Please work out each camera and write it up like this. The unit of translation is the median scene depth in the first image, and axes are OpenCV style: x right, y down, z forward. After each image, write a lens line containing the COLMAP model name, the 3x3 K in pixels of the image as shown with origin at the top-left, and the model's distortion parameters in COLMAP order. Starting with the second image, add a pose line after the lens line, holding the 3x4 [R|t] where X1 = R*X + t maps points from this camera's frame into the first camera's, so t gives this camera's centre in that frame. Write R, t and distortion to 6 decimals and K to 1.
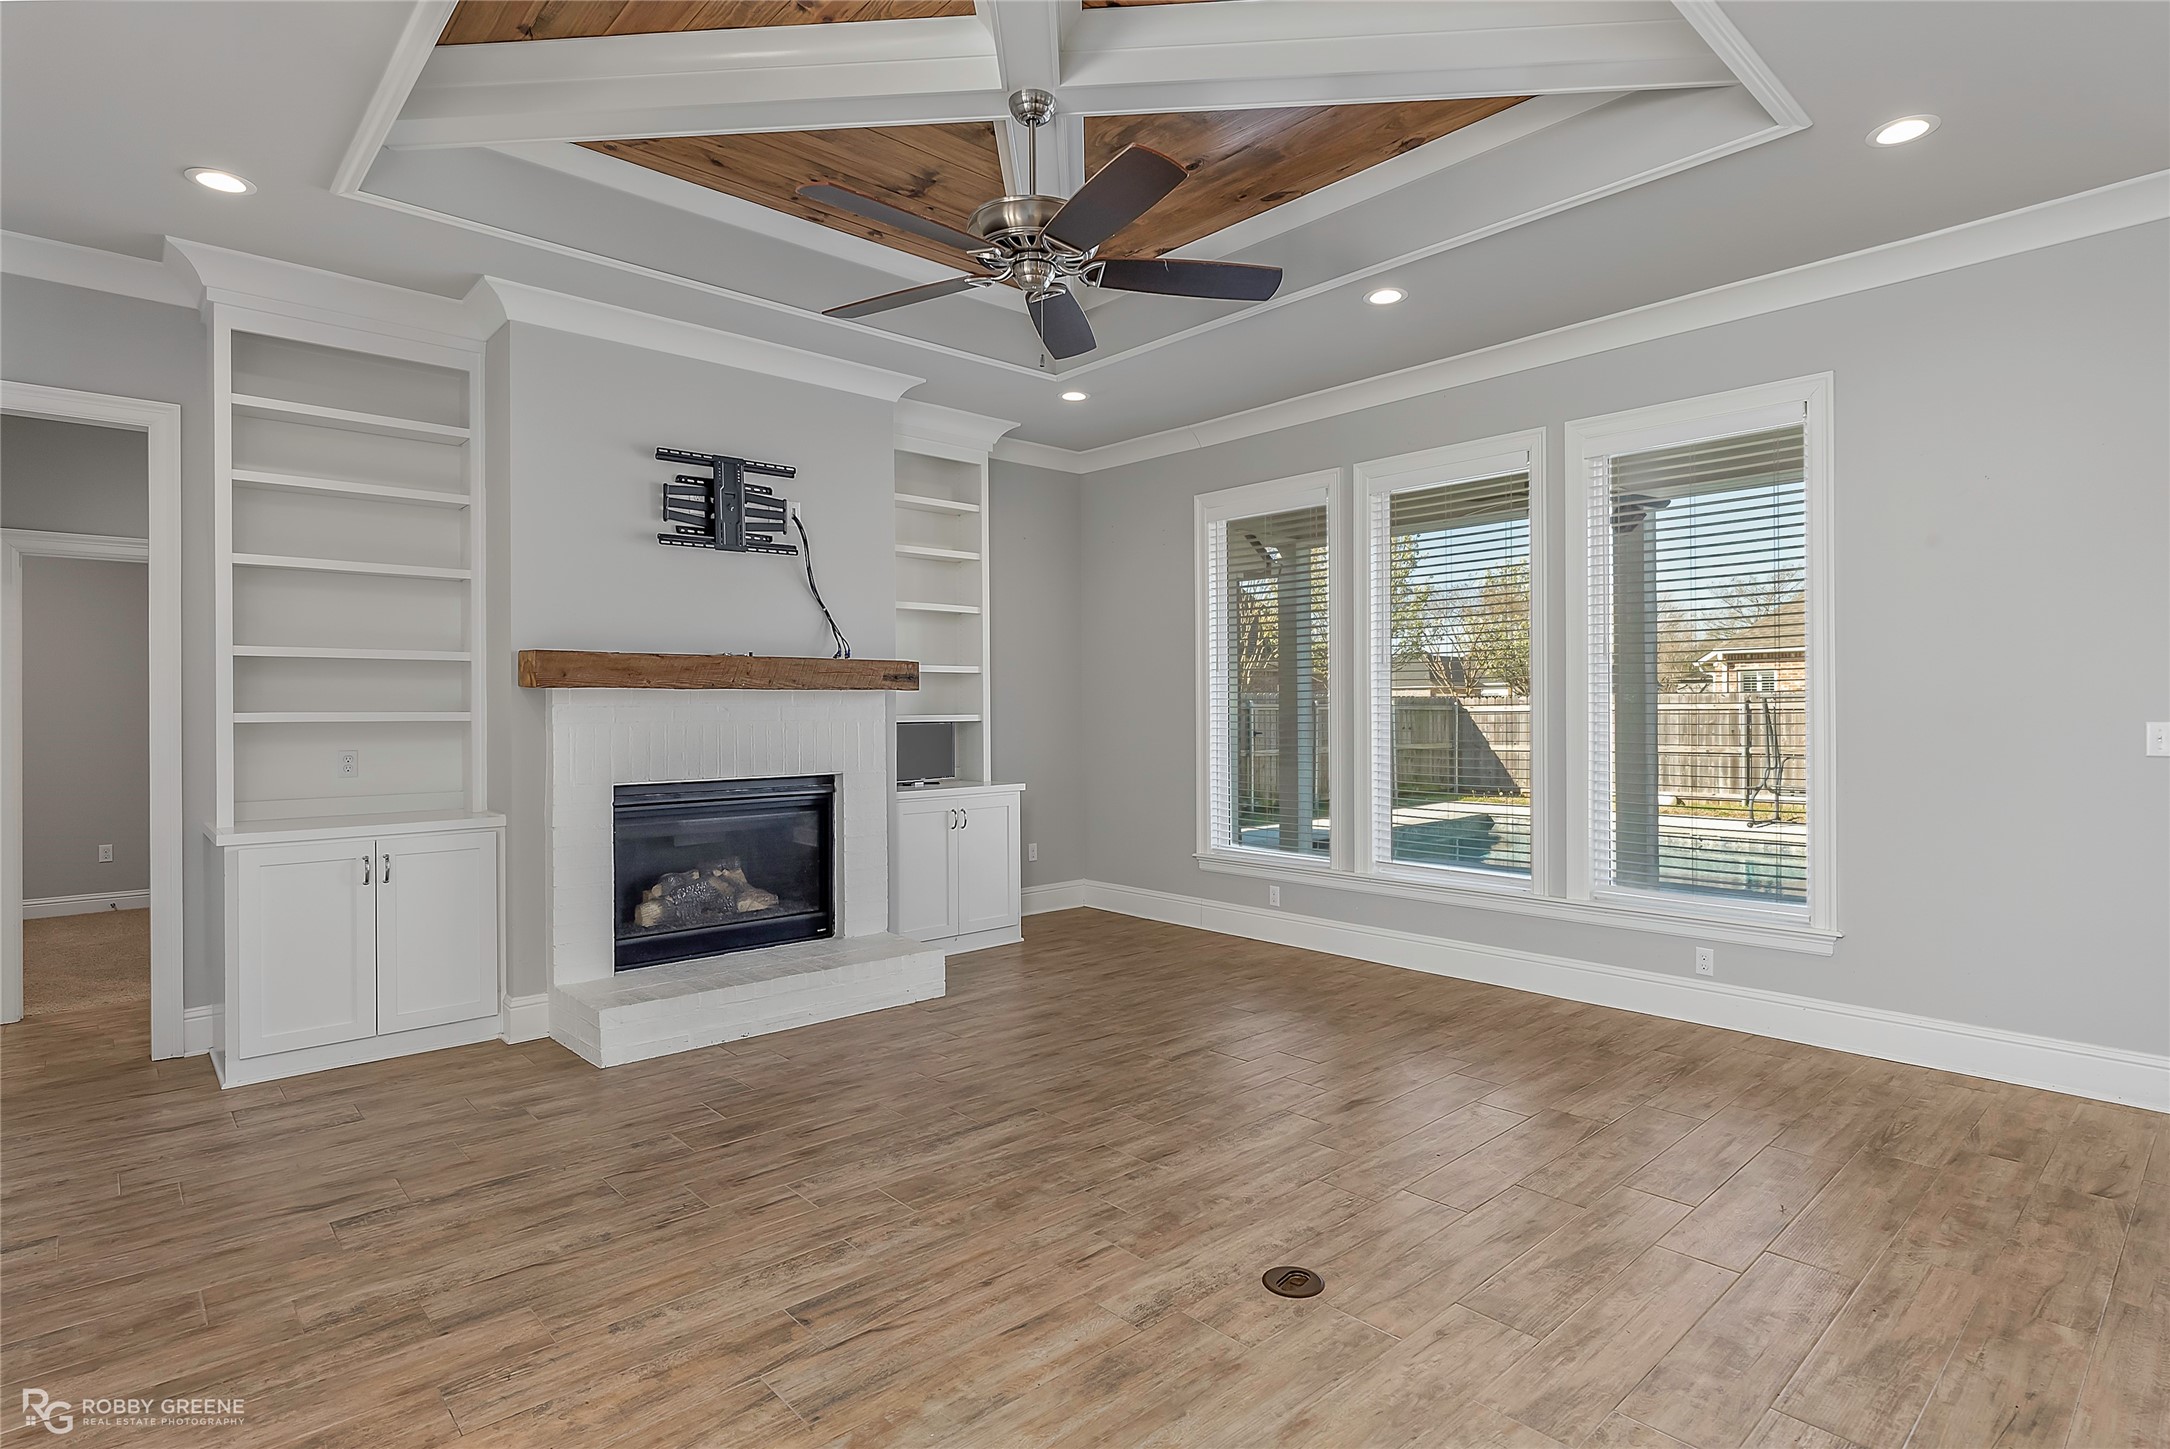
lens RADIAL K [[1097.3, 0, 1093.4], [0, 1097.3, 709.9], [0, 0, 1]] dist [-0.004940, 0.000514]
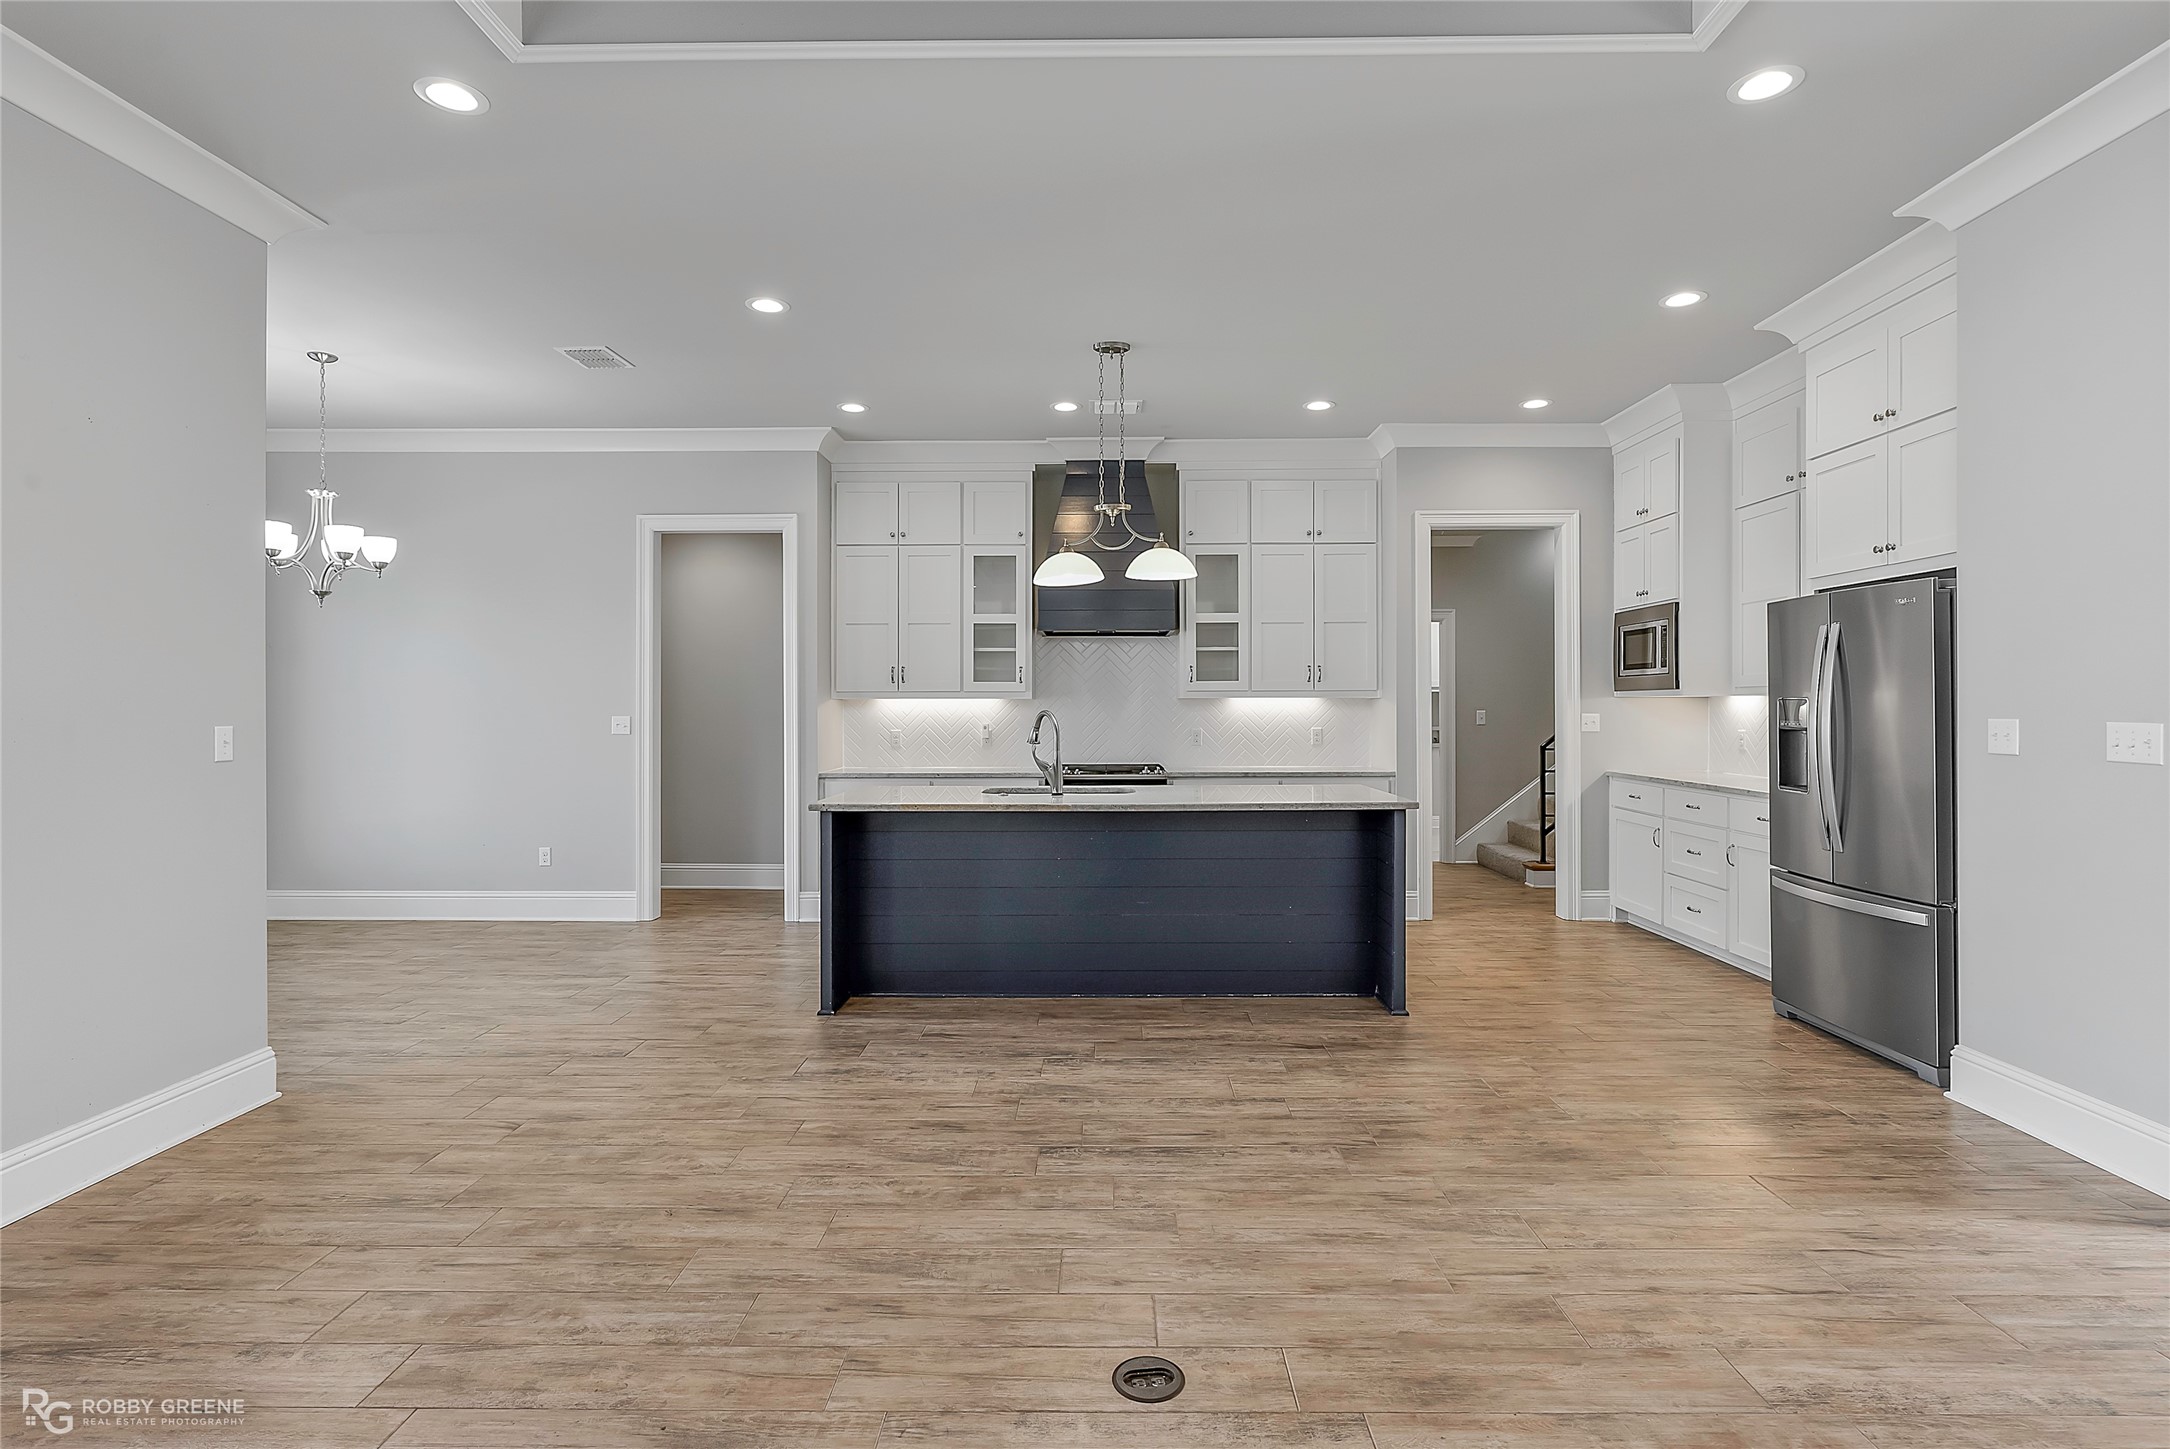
lens RADIAL K [[1050.3, 0, 1094.8], [0, 1050.3, 707.9], [0, 0, 1]] dist [-0.005658, 0.001009]
pose [[-0.728565, 0.006764, 0.684943, -0.207650], [0.006776, 0.999973, -0.002666, 0.002120], [-0.684943, 0.002699, -0.728591, 0.967051]]
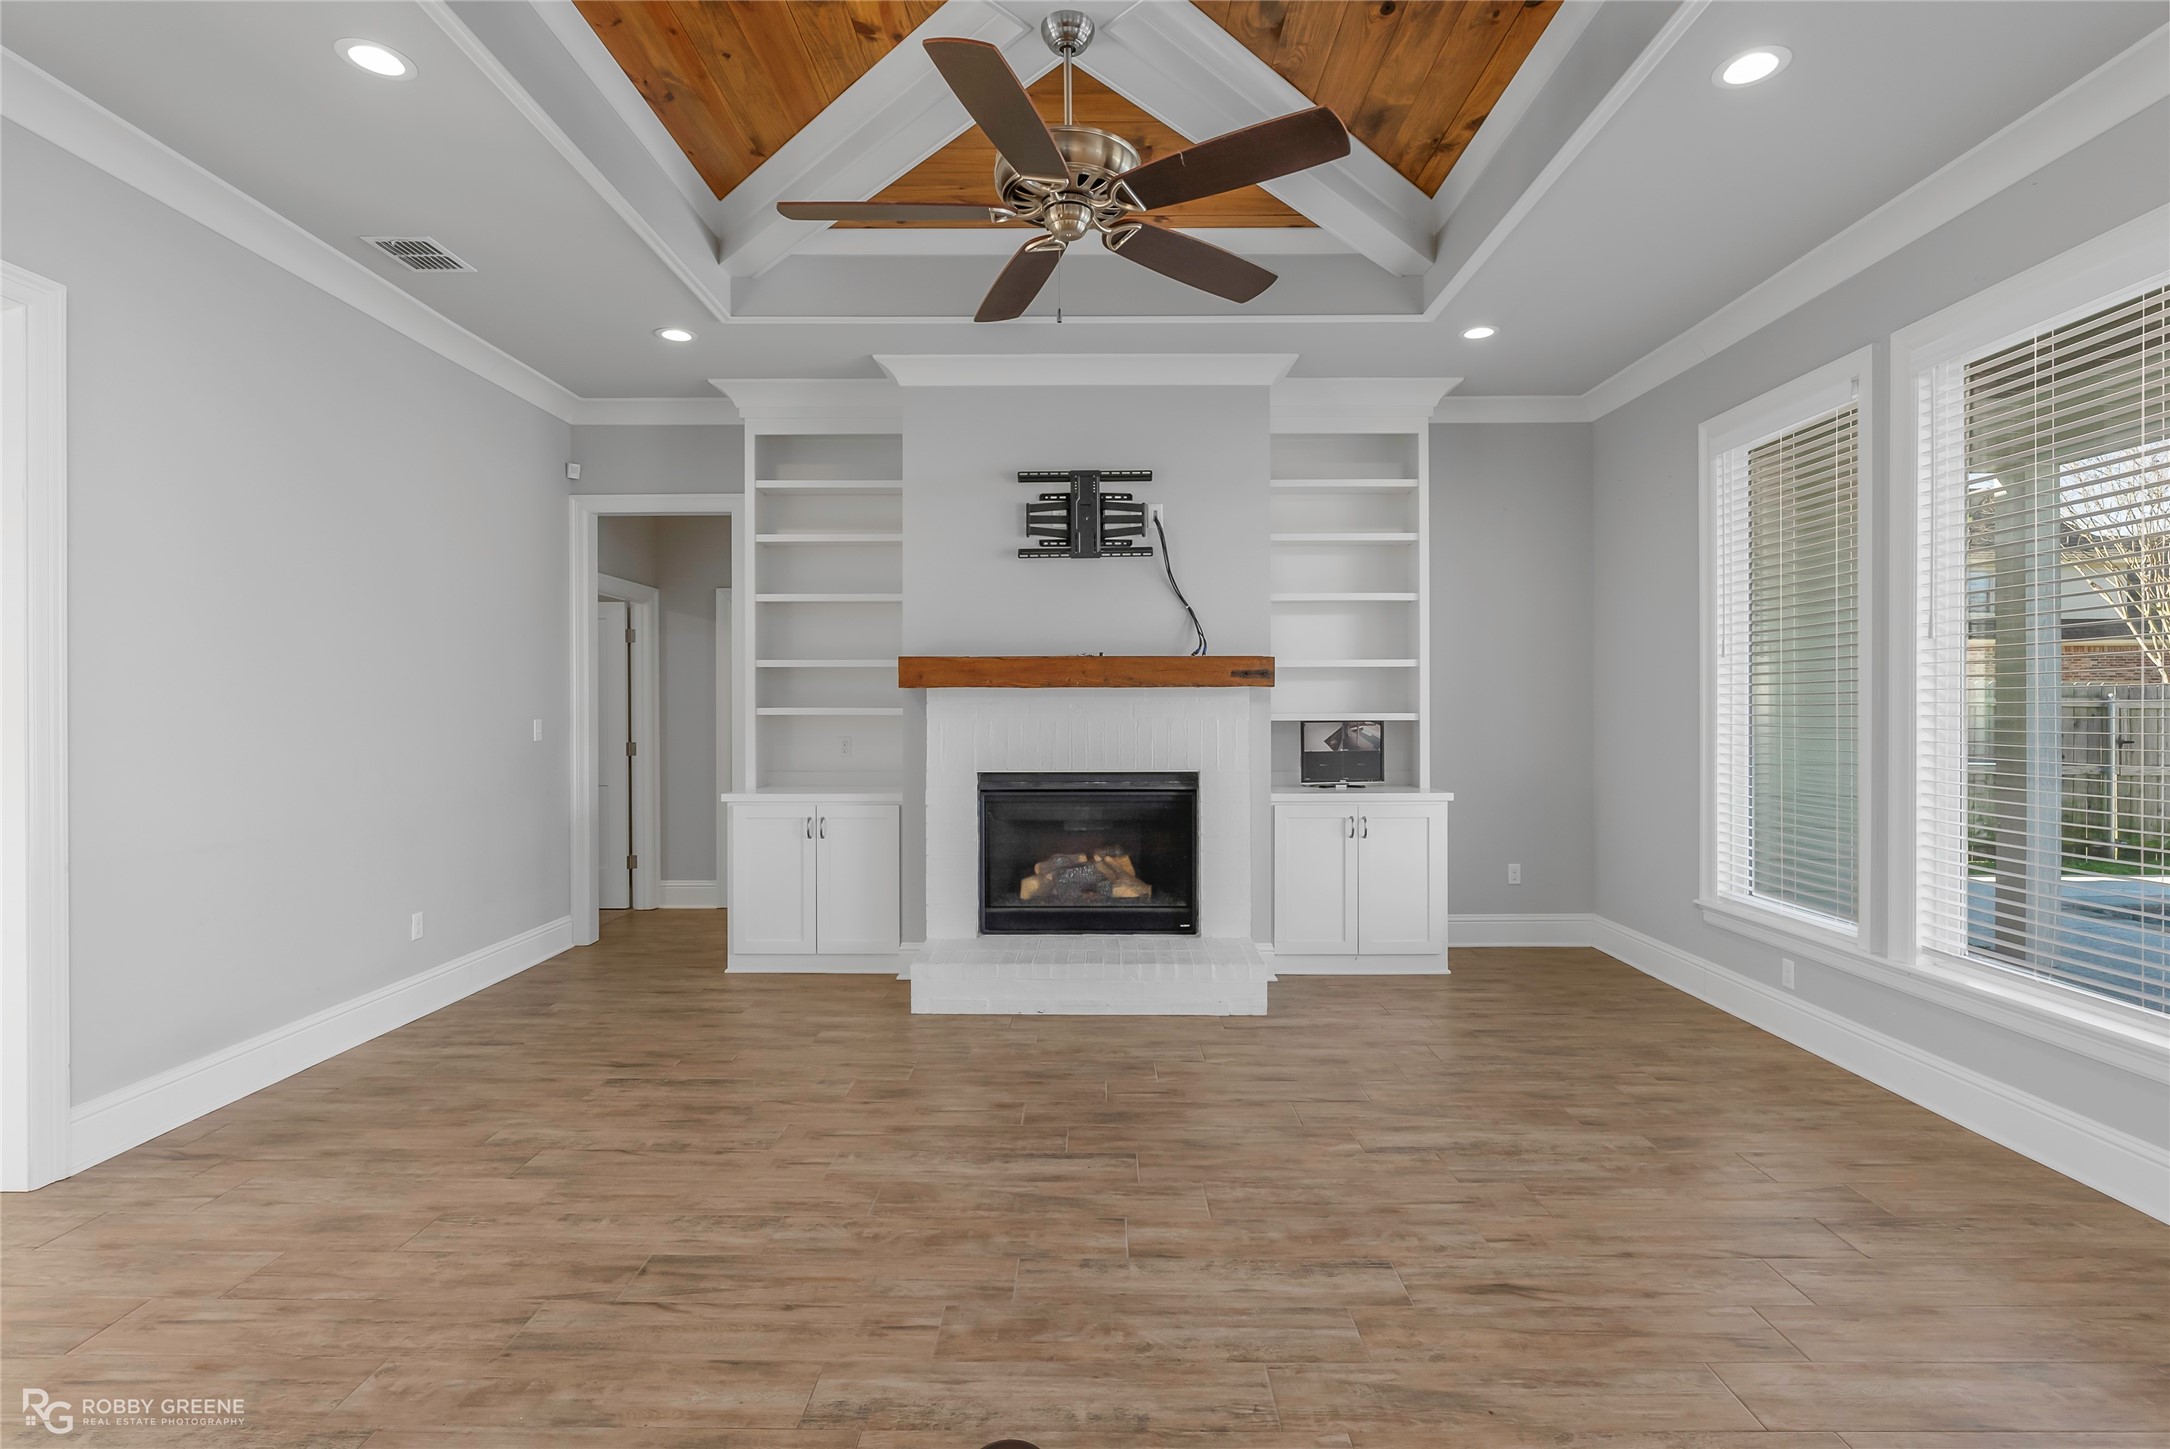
lens RADIAL K [[1032.2, 0, 1090.7], [0, 1032.2, 711.9], [0, 0, 1]] dist [-0.005999, 0.000737]
pose [[0.732571, 0.006474, -0.680660, 0.419098], [-0.003131, 0.999976, 0.006143, -0.001500], [0.680684, -0.002369, 0.732574, 0.311541]]
